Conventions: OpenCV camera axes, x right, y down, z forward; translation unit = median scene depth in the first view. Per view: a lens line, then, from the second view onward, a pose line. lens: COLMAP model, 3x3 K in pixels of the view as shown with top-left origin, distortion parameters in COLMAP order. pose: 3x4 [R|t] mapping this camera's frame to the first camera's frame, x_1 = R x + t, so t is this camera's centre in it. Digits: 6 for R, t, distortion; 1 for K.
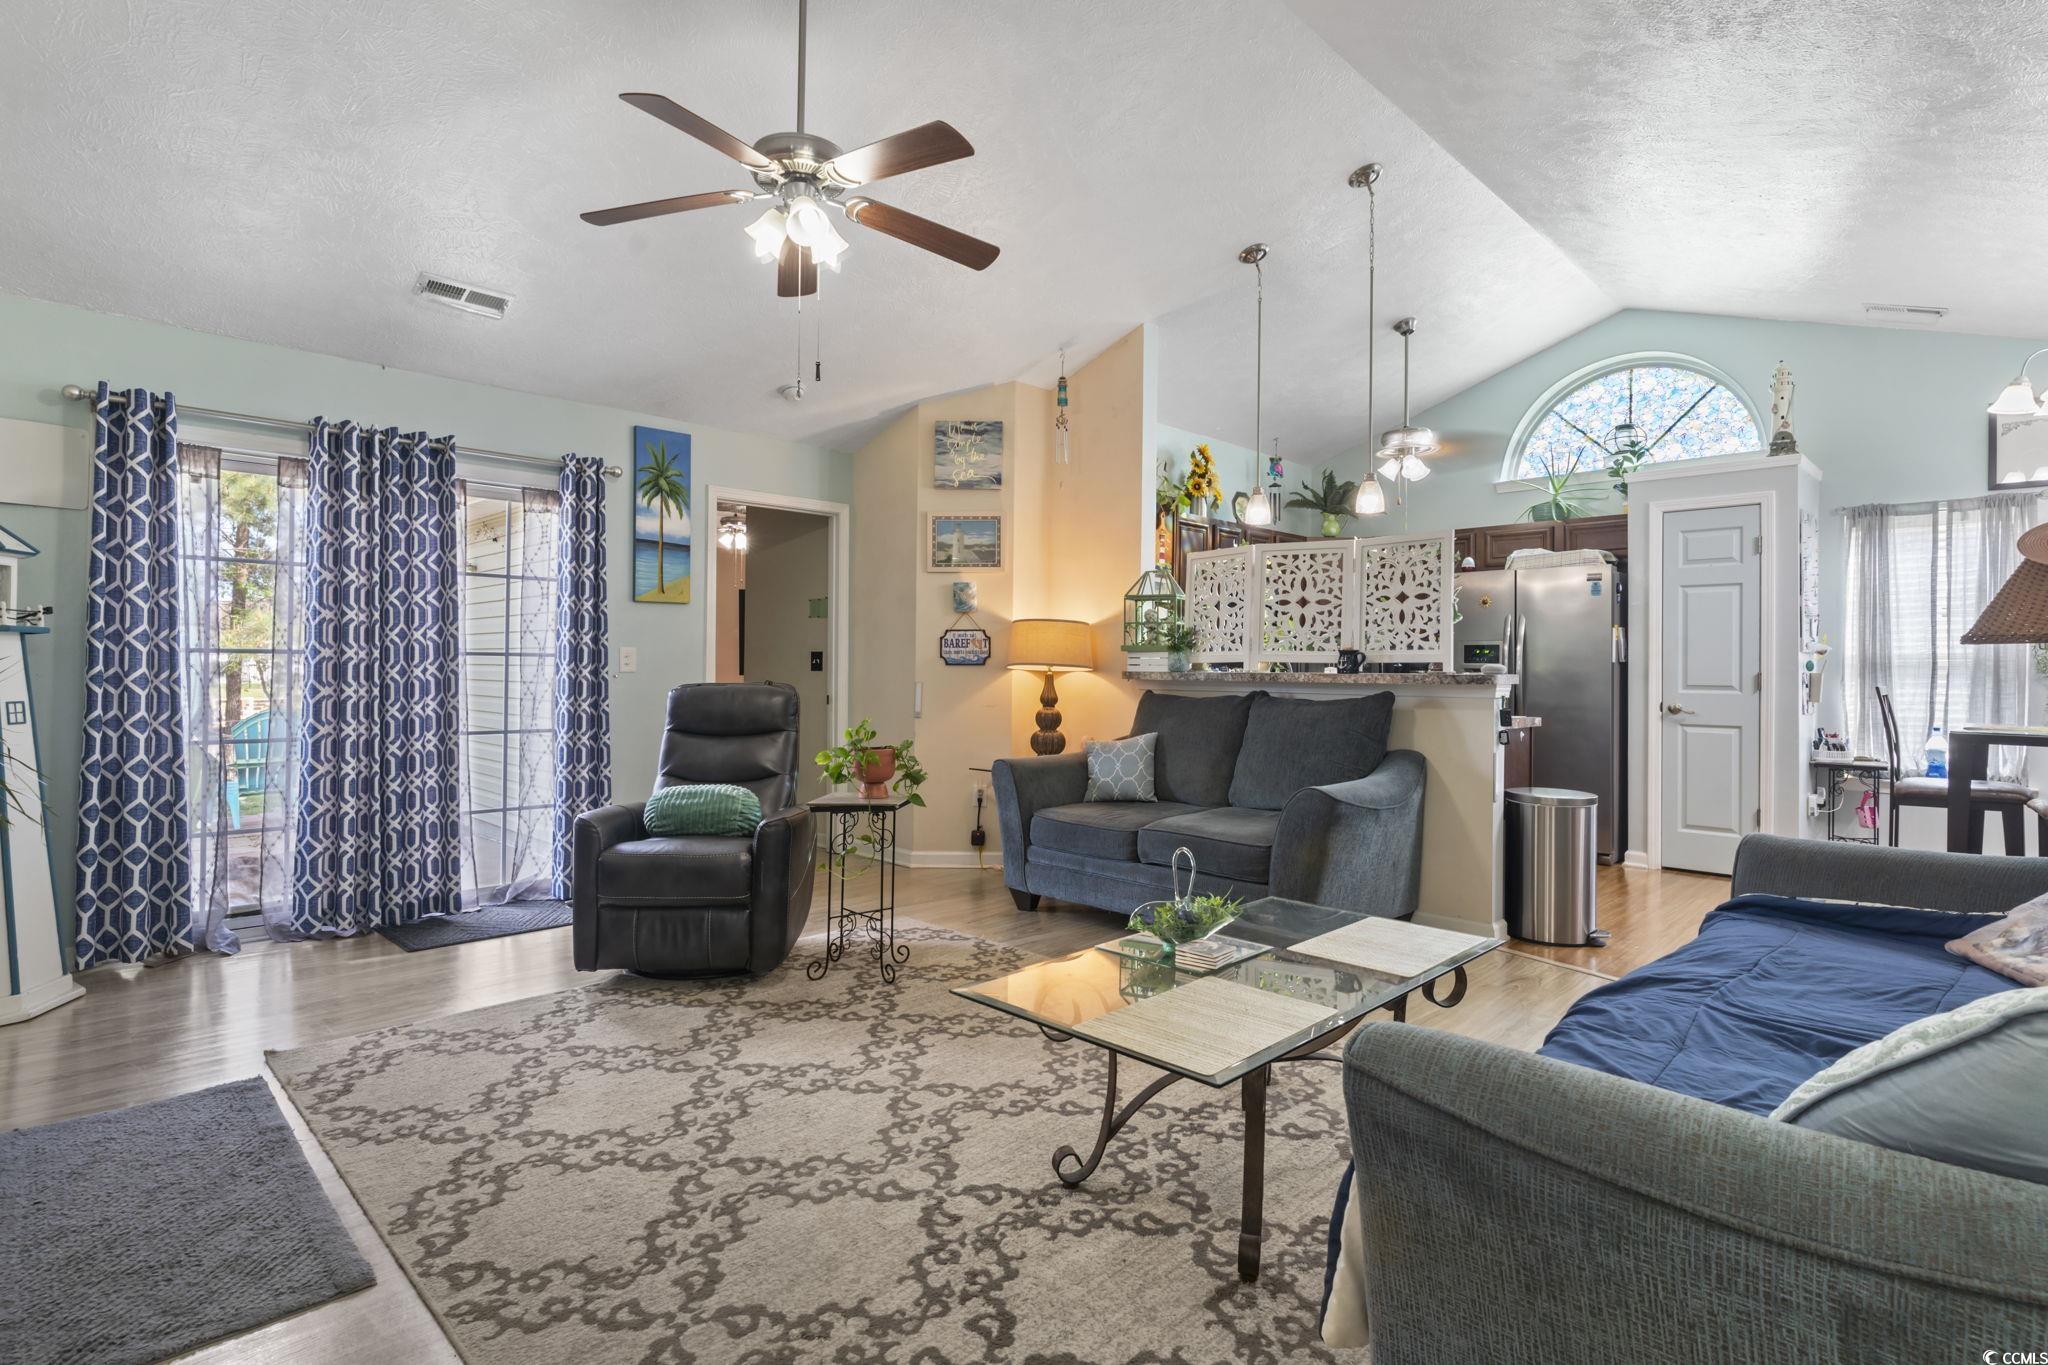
lens RADIAL K [[1002.5, 0, 1020.4], [0, 1002.5, 662.3], [0, 0, 1]] dist [0.002794, 0.000493]
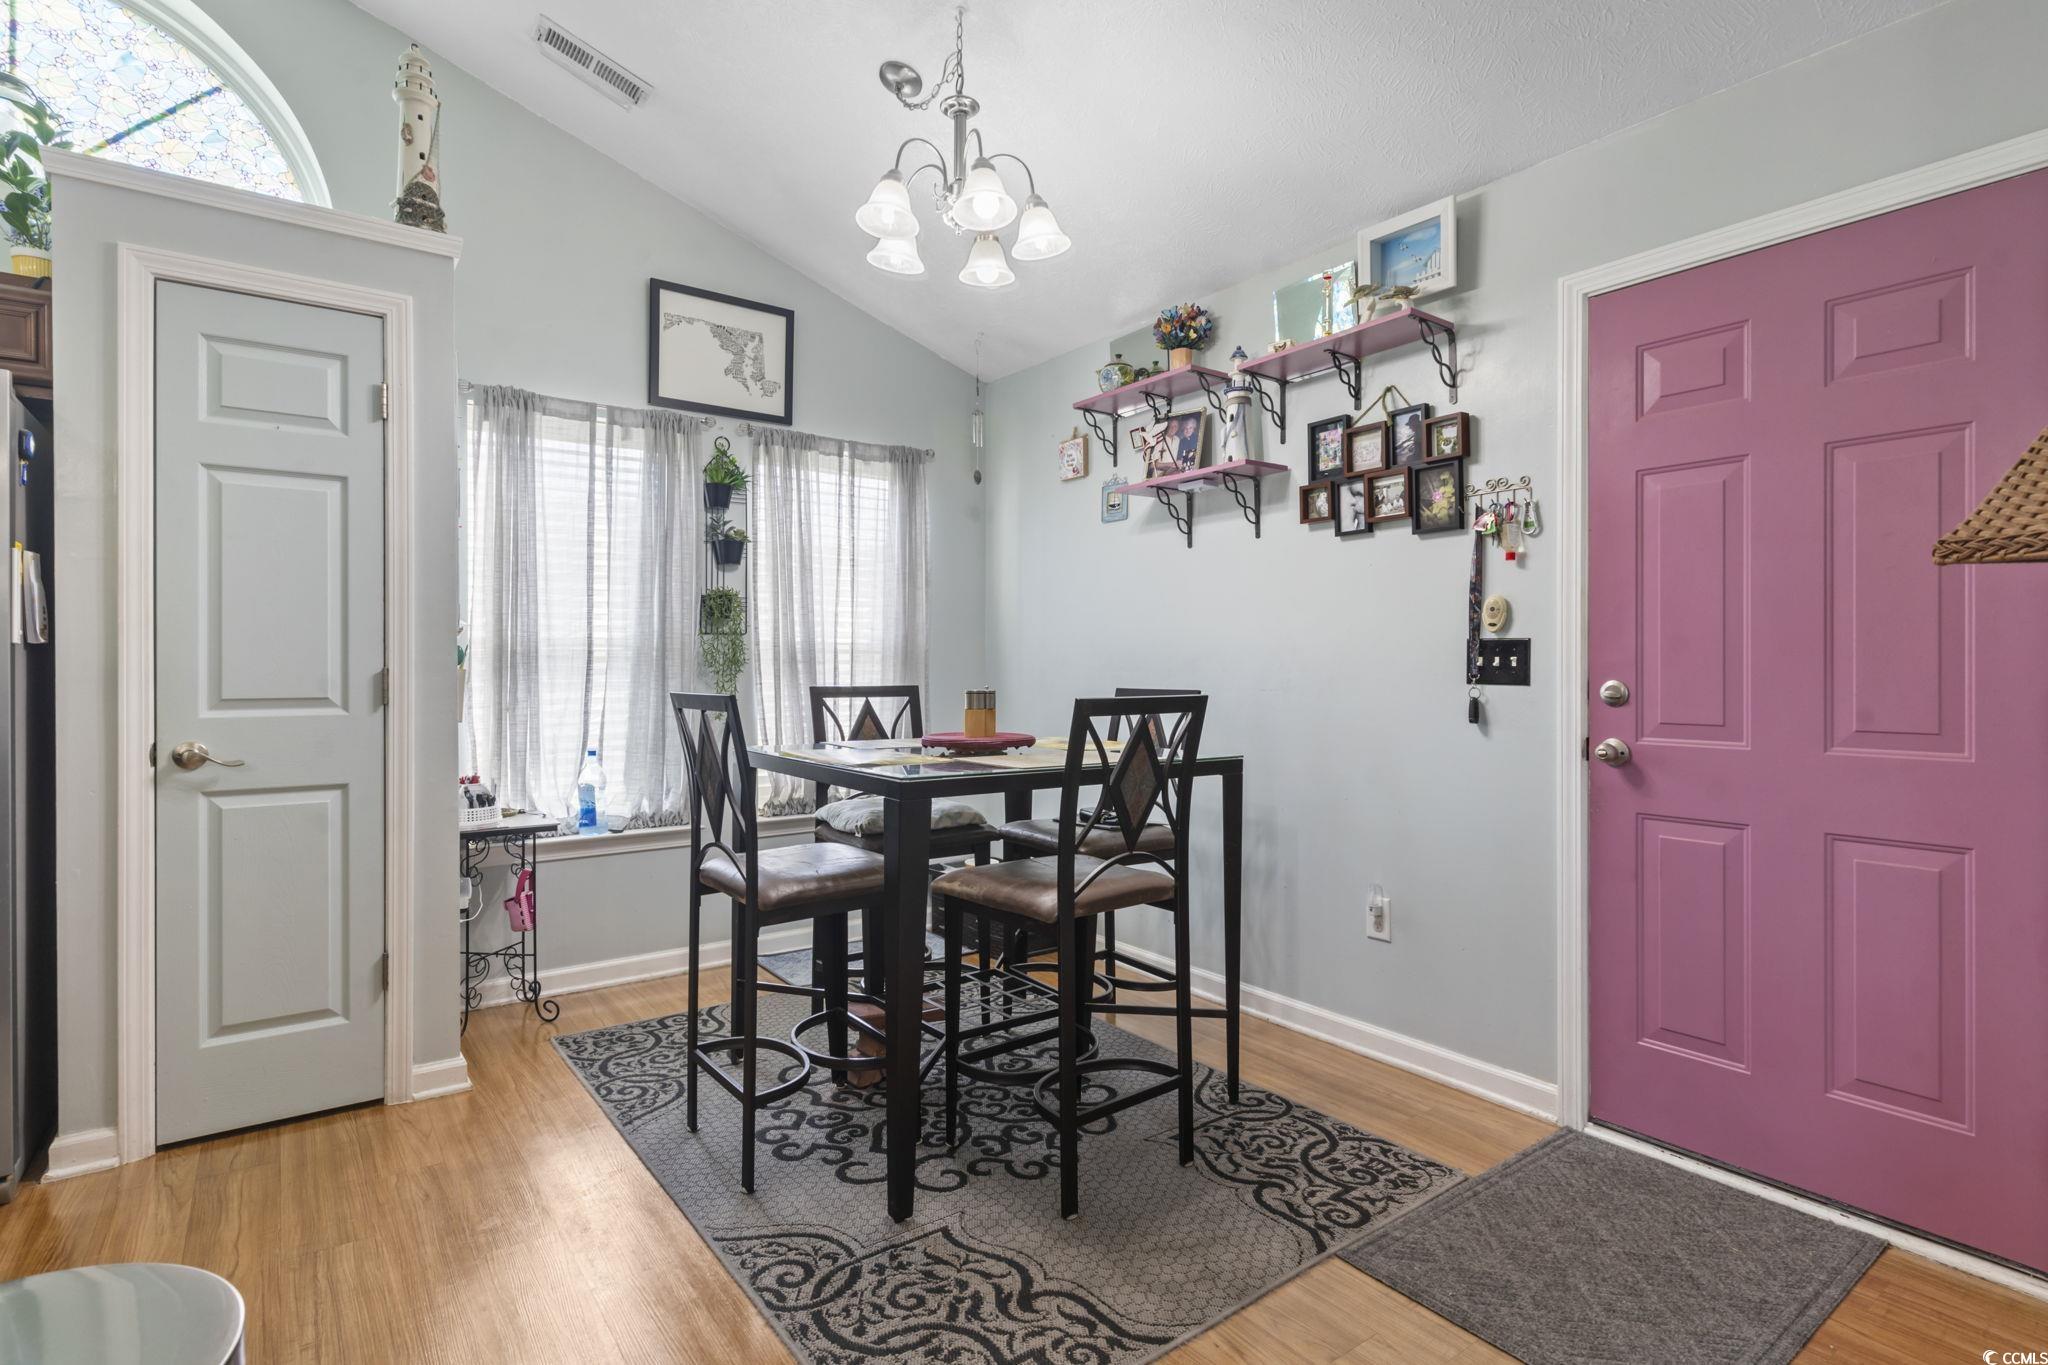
lens RADIAL K [[1002.5, 0, 1007.4], [0, 1002.5, 669.0], [0, 0, 1]] dist [0.002794, 0.000493]
pose [[0.162977, -0.007895, 0.986598, 0.304055], [-0.001577, 0.999965, 0.008262, 0.005903], [-0.986629, -0.002903, 0.162958, 0.614594]]
